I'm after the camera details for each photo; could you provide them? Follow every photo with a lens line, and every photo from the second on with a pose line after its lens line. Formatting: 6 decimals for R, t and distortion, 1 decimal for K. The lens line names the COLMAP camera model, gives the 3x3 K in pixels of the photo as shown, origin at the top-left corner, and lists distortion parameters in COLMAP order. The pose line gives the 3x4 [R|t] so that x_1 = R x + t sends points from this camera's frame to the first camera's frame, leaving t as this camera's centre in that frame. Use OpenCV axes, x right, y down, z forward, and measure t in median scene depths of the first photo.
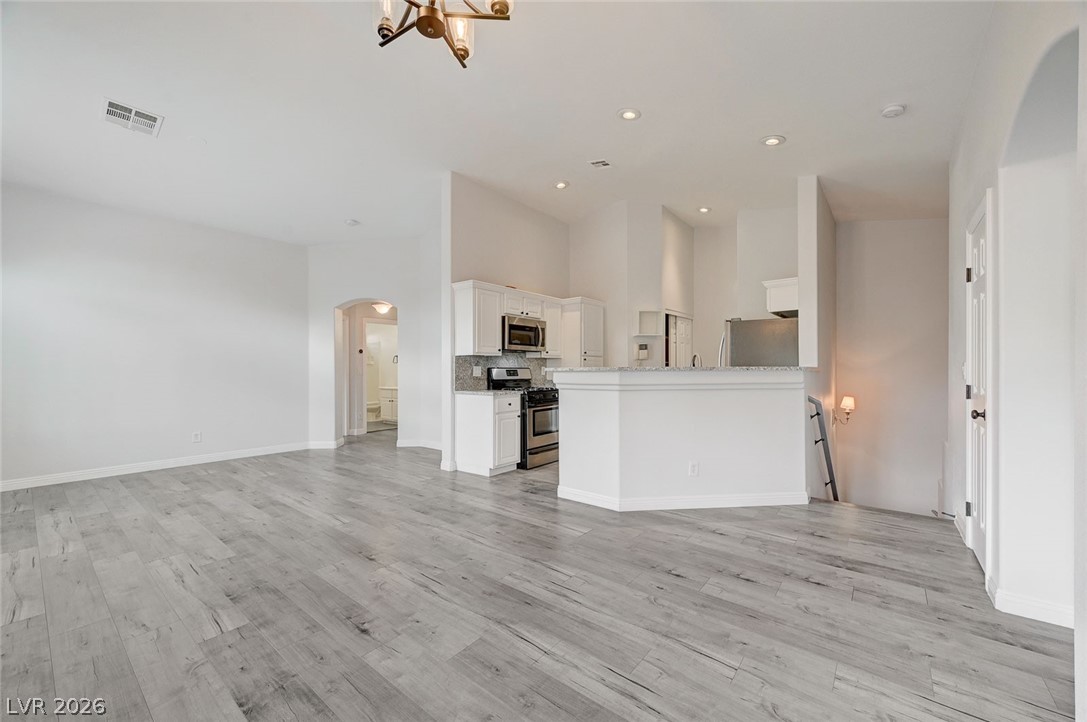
lens RADIAL K [[437.2, 0, 541.1], [0, 437.2, 355.0], [0, 0, 1]] dist [-0.002702, 0.001816]
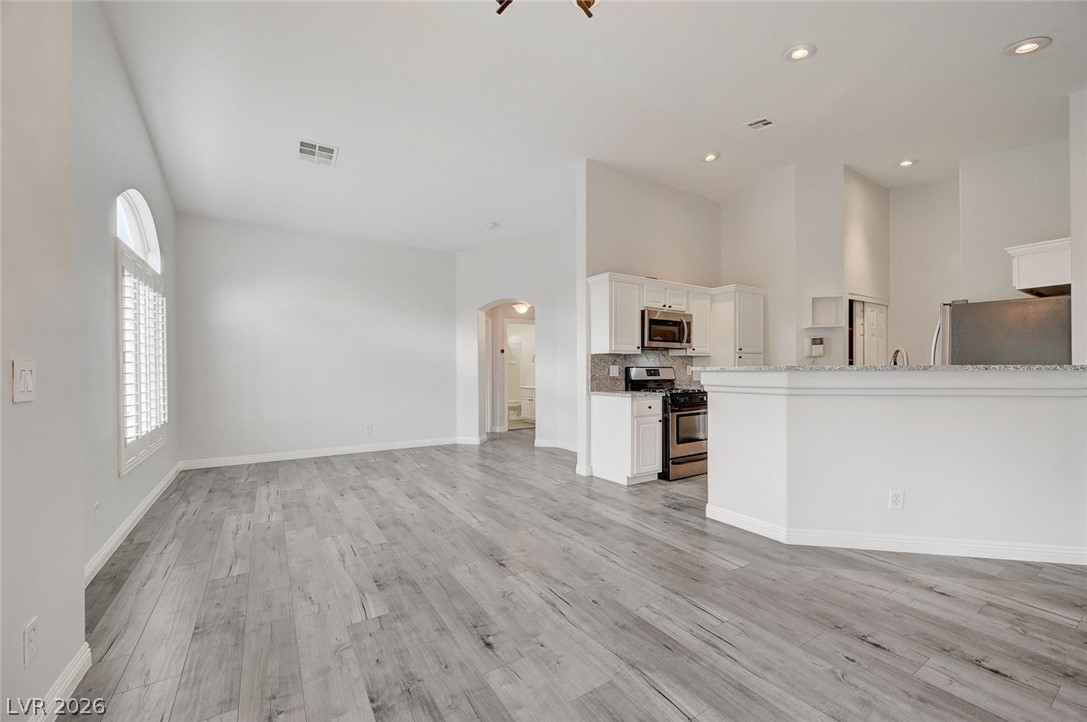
lens RADIAL K [[437.2, 0, 542.6], [0, 437.2, 368.7], [0, 0, 1]] dist [-0.002702, 0.001816]
pose [[0.949389, 0.000070, -0.314102, 0.002431], [0.010556, 0.999428, 0.032130, 0.001026], [0.313925, -0.033819, 0.948845, 0.067918]]
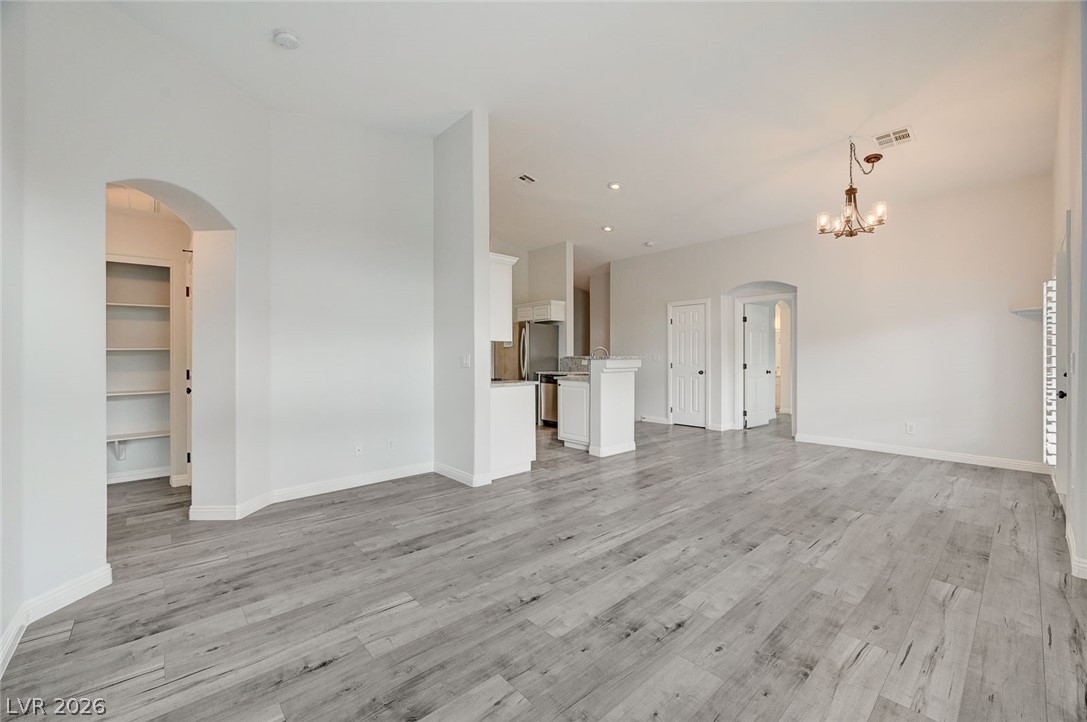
lens RADIAL K [[437.2, 0, 545.1], [0, 437.2, 351.5], [0, 0, 1]] dist [-0.002702, 0.001816]
pose [[0.151840, 0.011449, 0.988339, -1.066198], [-0.030166, 0.999521, -0.006944, 0.023500], [-0.987945, -0.028760, 0.152113, 0.819664]]
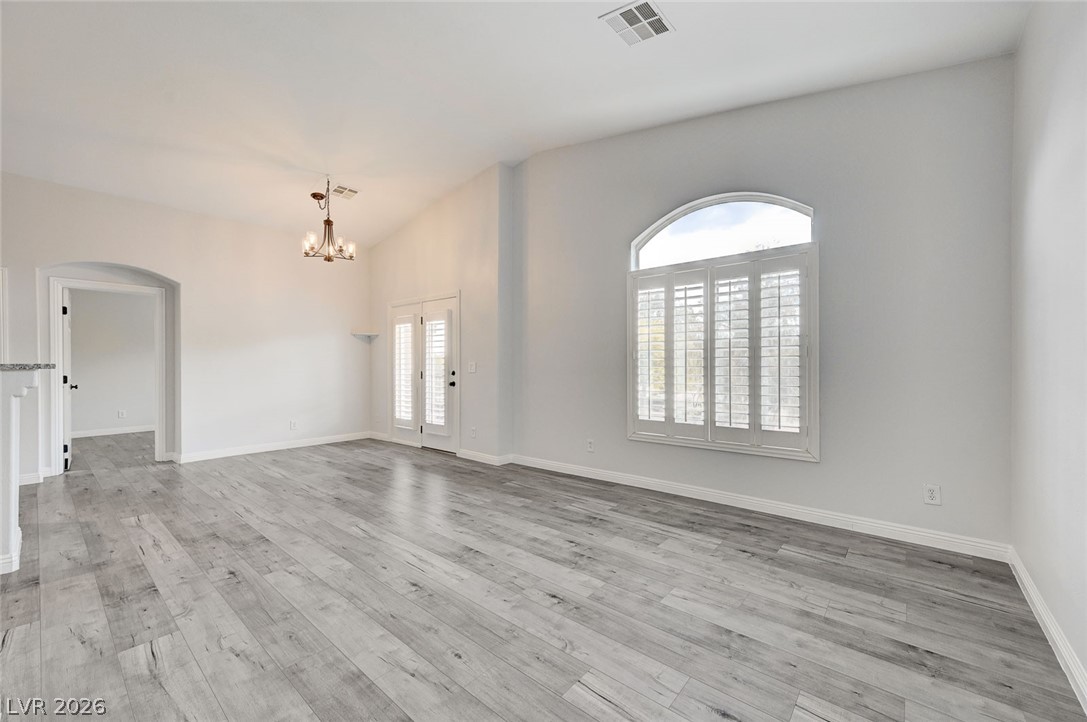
lens RADIAL K [[437.2, 0, 546.8], [0, 437.2, 359.6], [0, 0, 1]] dist [-0.002702, 0.001816]
pose [[-0.999861, 0.004937, 0.015917, -0.616682], [0.004212, 0.998965, -0.045292, 0.047442], [-0.016124, -0.045219, -0.998847, 1.367605]]
